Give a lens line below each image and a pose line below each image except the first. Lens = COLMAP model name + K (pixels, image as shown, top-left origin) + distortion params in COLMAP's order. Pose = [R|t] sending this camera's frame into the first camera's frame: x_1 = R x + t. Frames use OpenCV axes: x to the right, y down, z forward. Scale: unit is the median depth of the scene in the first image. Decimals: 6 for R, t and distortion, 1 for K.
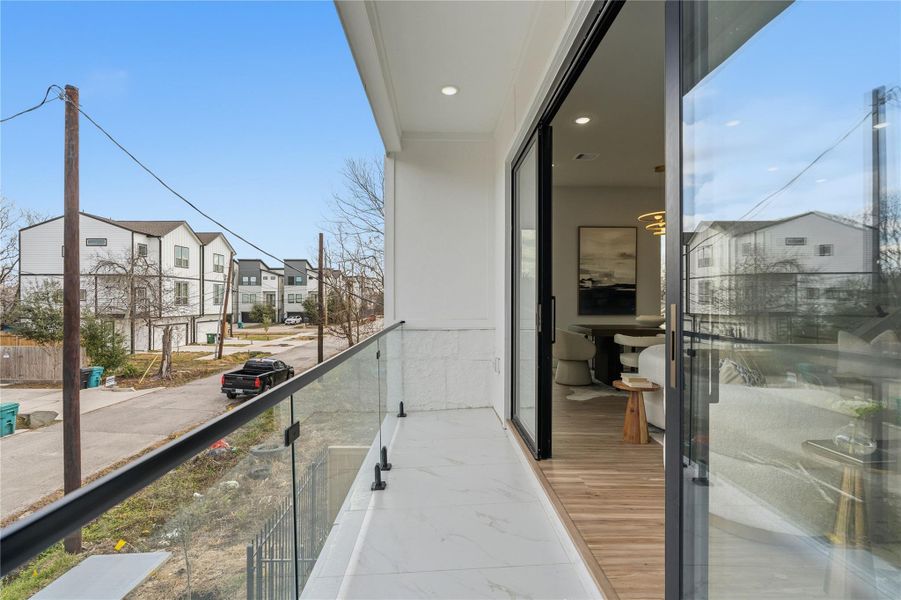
lens RADIAL K [[418.5, 0, 446.3], [0, 418.5, 298.1], [0, 0, 1]] dist [-0.004558, 0.000922]
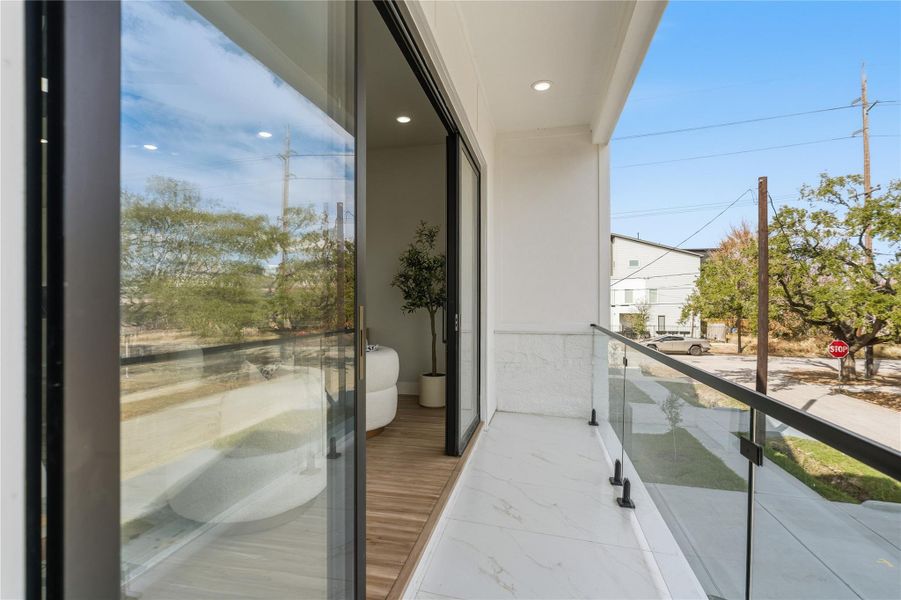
lens RADIAL K [[418.5, 0, 446.3], [0, 418.5, 298.1], [0, 0, 1]] dist [-0.004558, 0.000922]
pose [[-0.969946, -0.002752, 0.243303, 0.011782], [-0.003947, 0.999982, -0.004425, -0.001395], [-0.243287, -0.005253, -0.969940, 2.011432]]
